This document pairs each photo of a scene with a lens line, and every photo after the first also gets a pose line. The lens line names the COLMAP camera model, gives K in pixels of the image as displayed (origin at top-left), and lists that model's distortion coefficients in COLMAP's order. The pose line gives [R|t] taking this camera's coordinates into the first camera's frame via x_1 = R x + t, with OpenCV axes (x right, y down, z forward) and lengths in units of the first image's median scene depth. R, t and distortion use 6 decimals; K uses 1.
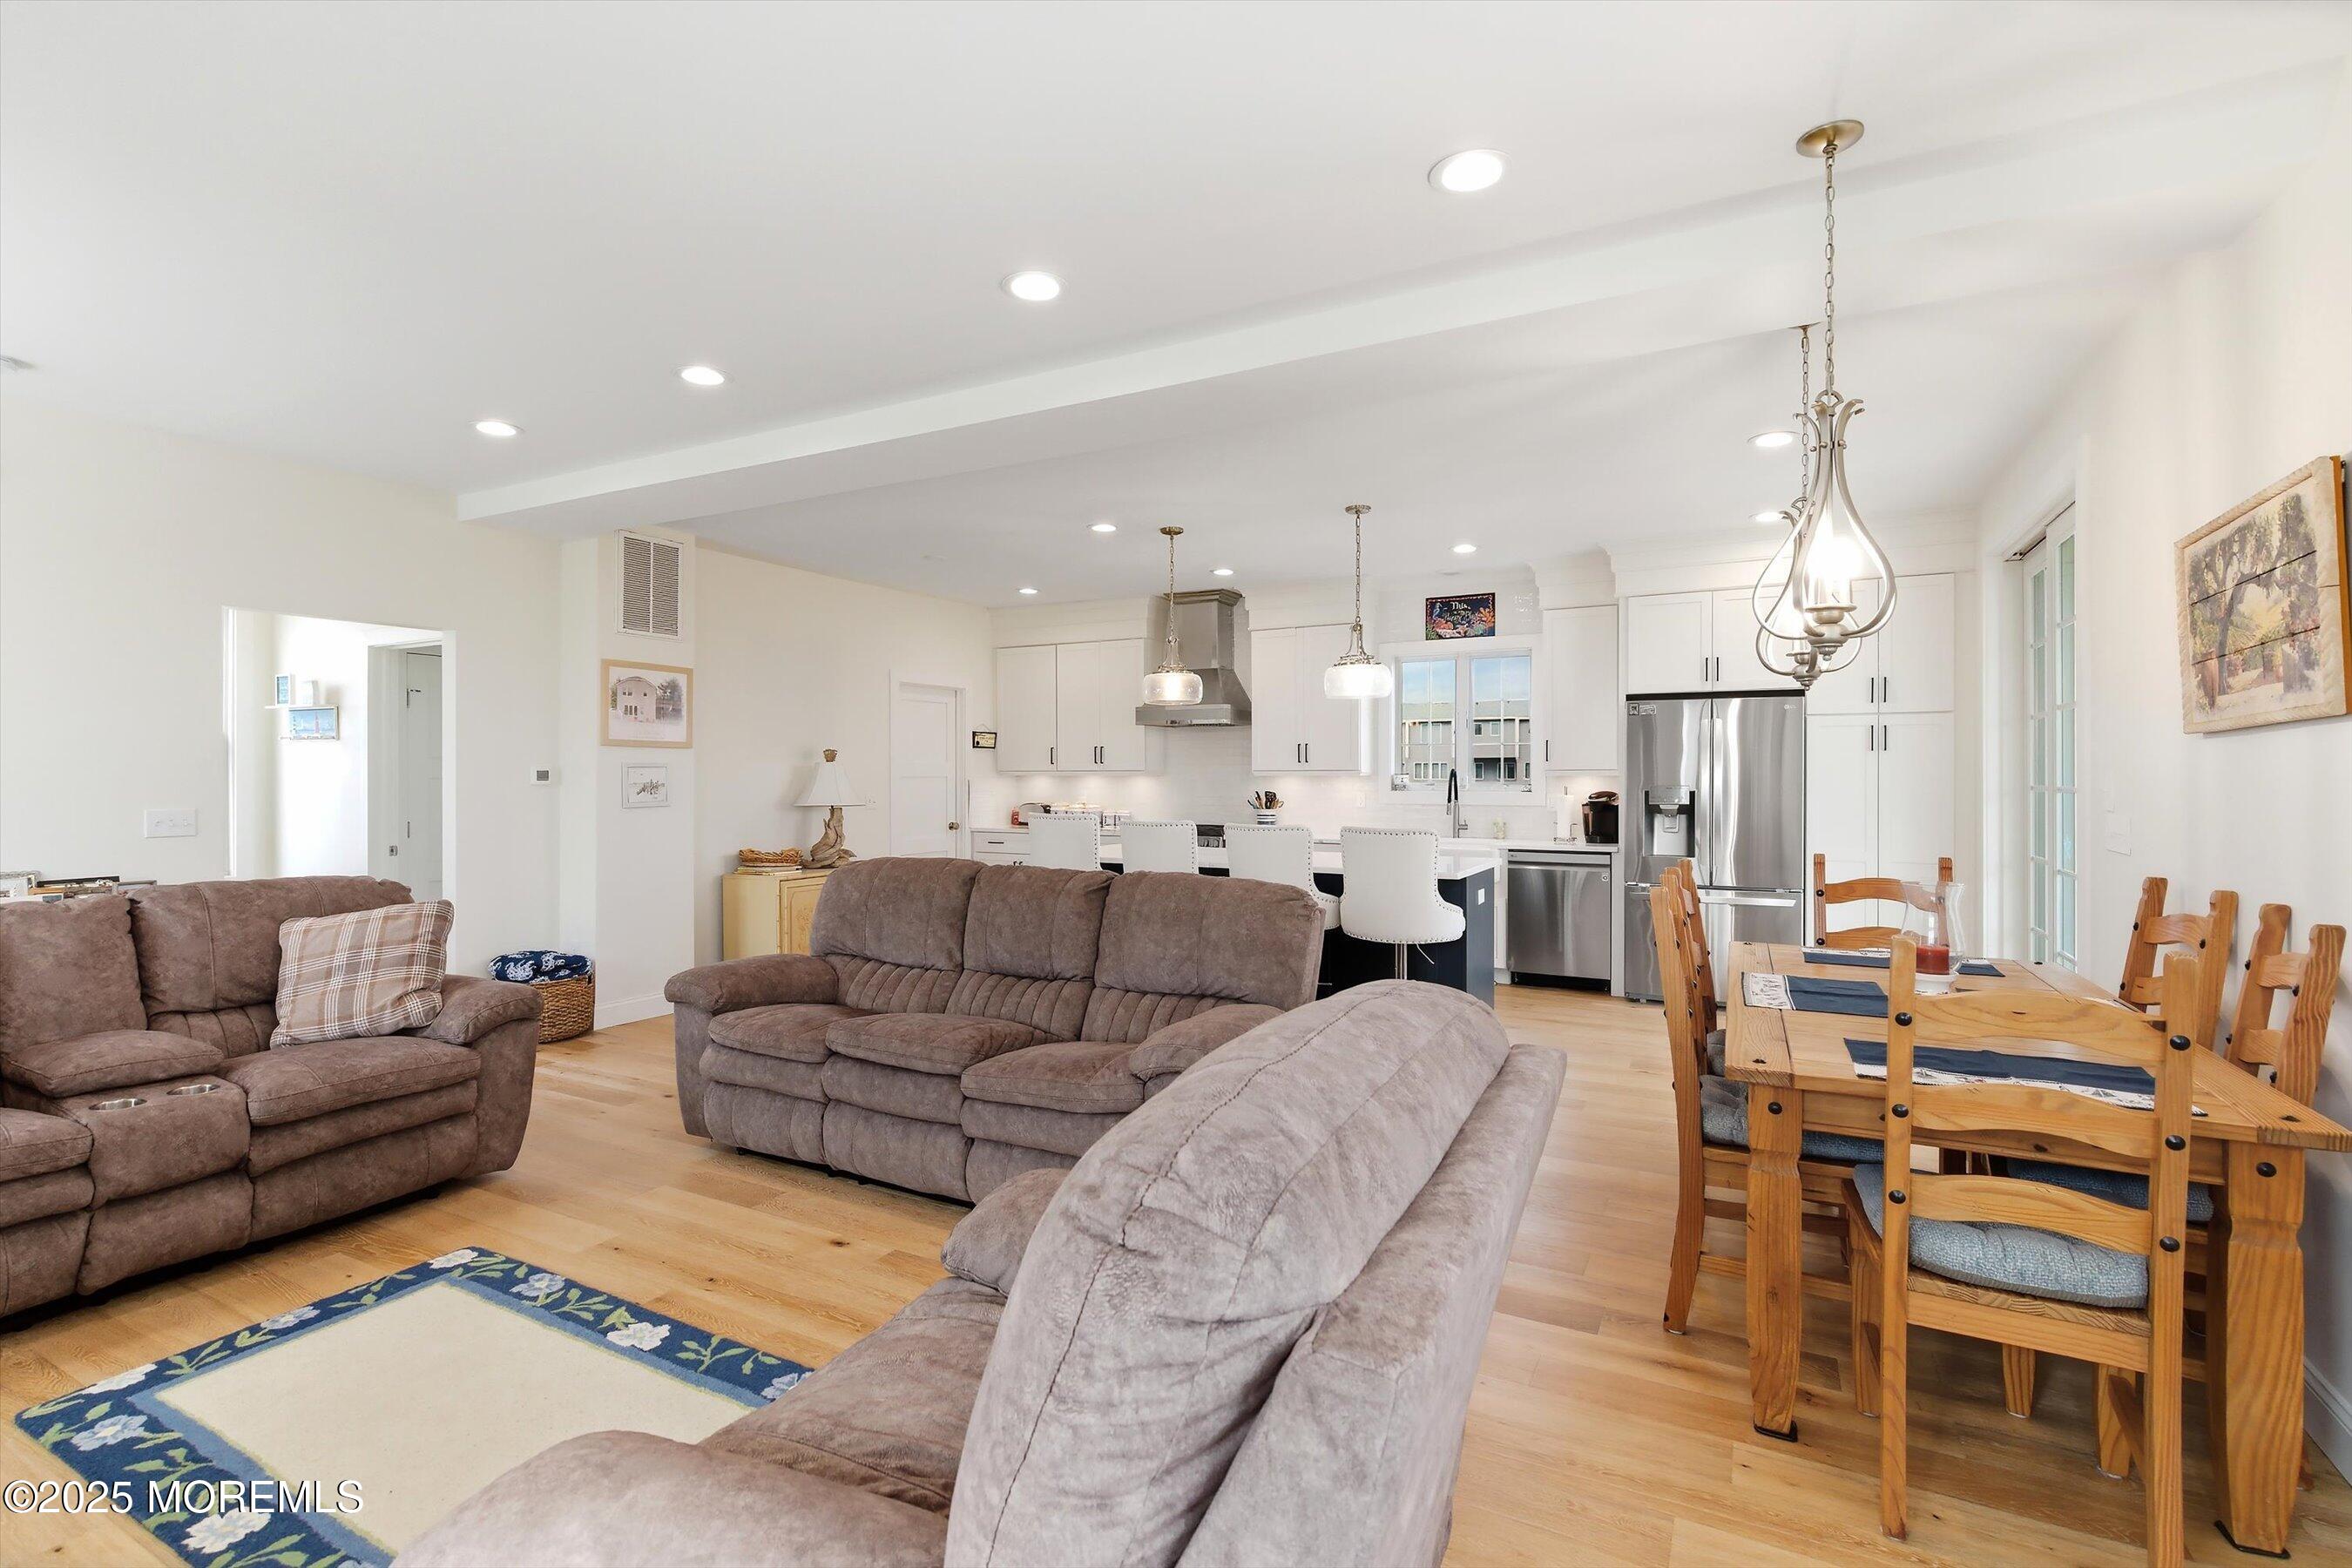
lens RADIAL K [[1073.9, 0, 1173.2], [0, 1073.9, 774.3], [0, 0, 1]] dist [0.000184, 0.000112]
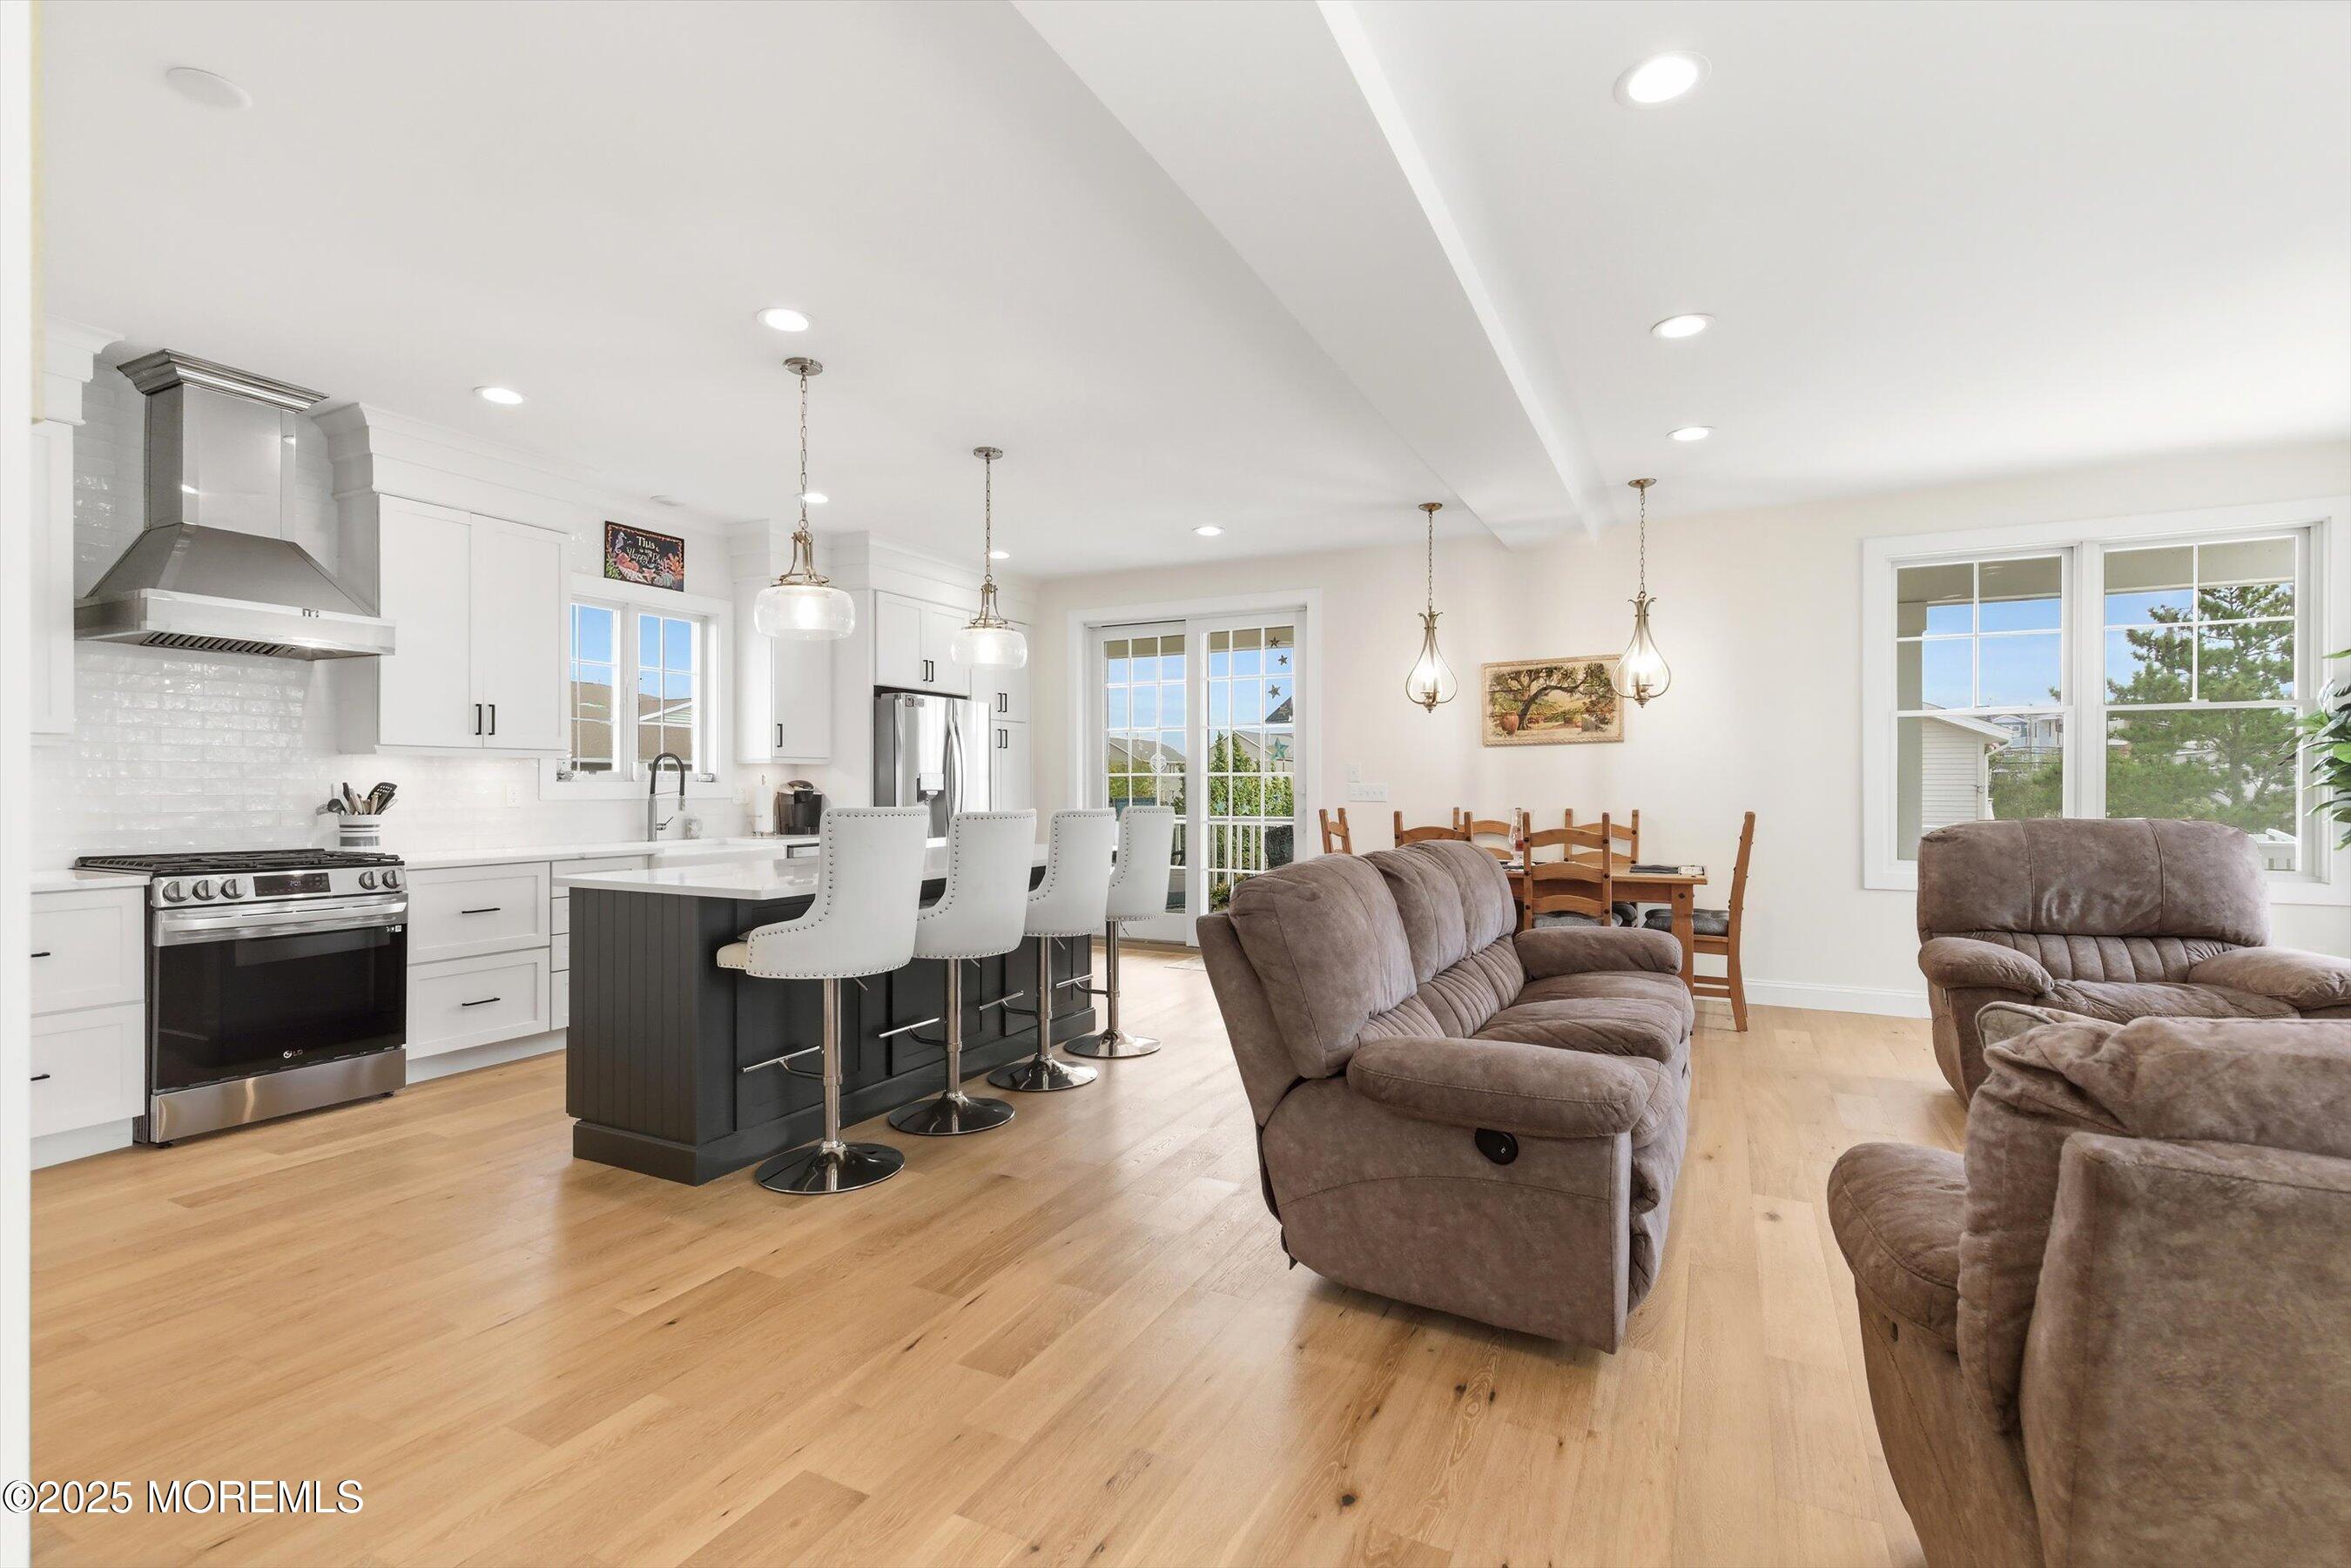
lens RADIAL K [[1073.3, 0, 1172.7], [0, 1073.3, 774.3], [0, 0, 1]] dist [0.000184, 0.000112]
pose [[-0.017840, 0.012191, 0.999767, -0.602355], [0.000690, 0.999926, -0.012181, 0.023377], [-0.999841, 0.000472, -0.017847, 0.738398]]
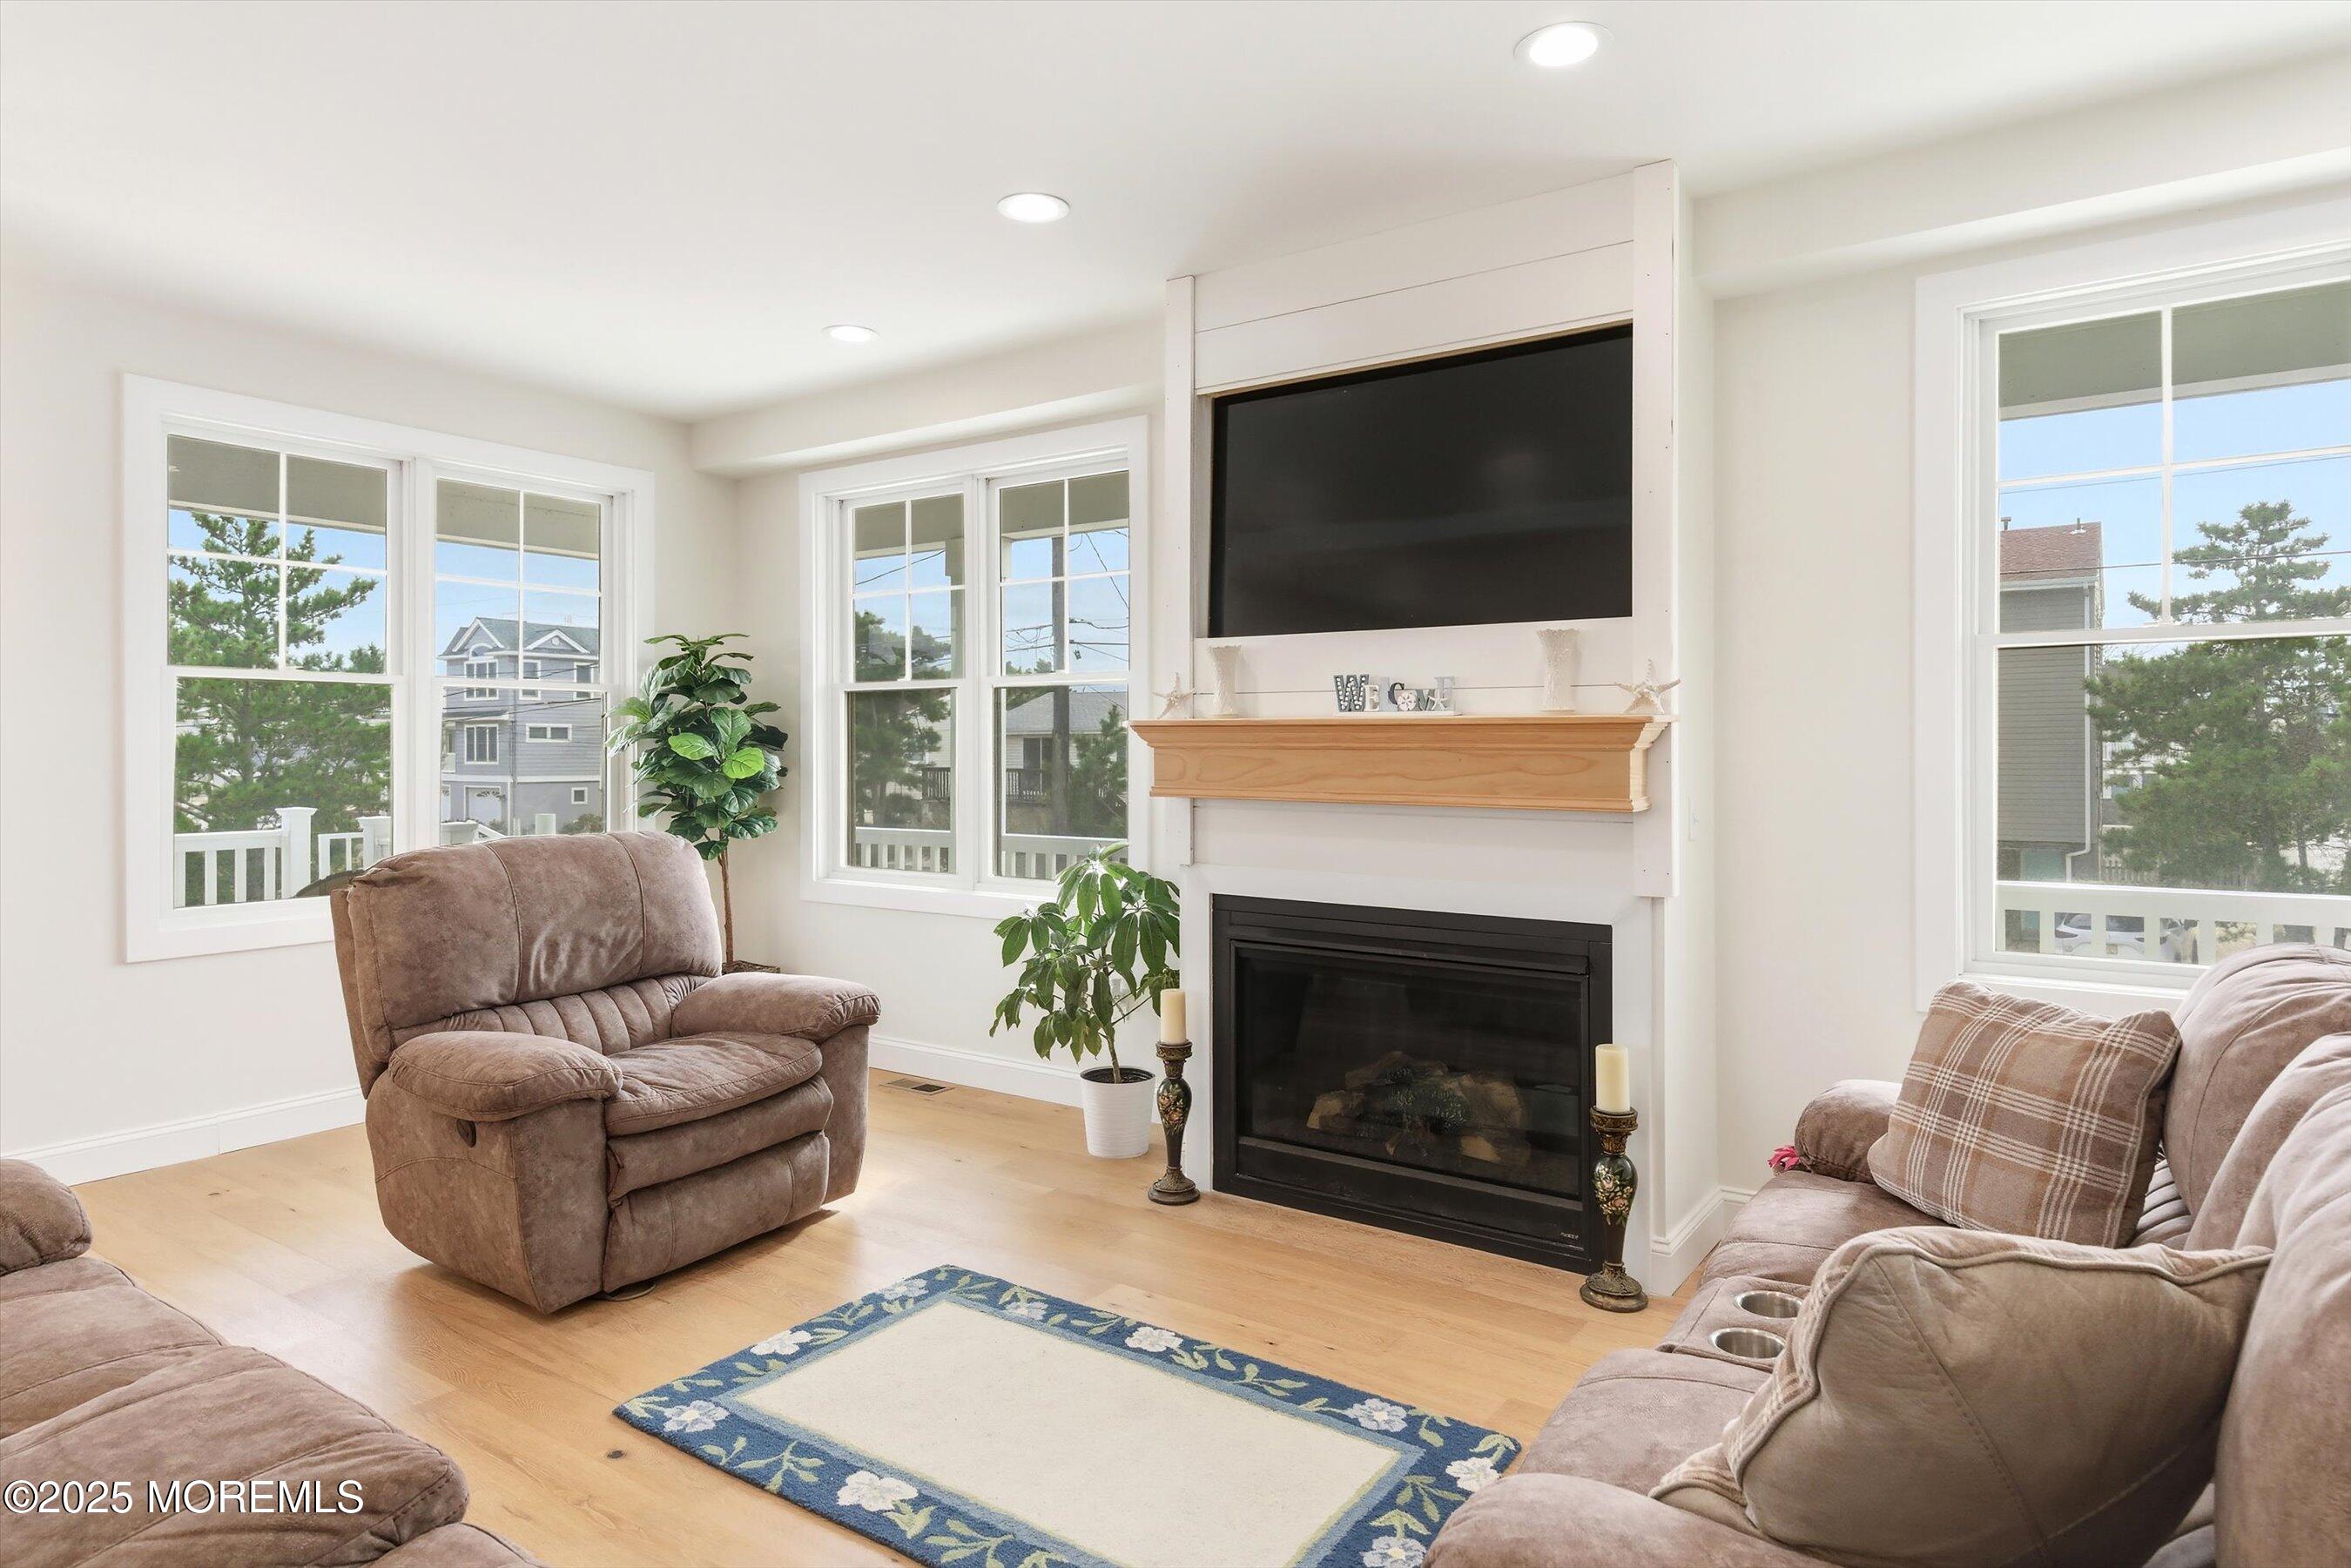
lens RADIAL K [[1325.2, 0, 1173.4], [0, 1325.2, 783.5], [0, 0, 1]] dist [0.012578, -0.000898]
pose [[-0.993205, -0.004653, 0.116286, -0.314575], [-0.002221, 0.999776, 0.021036, 0.006466], [-0.116358, 0.020635, -0.992993, 0.732950]]
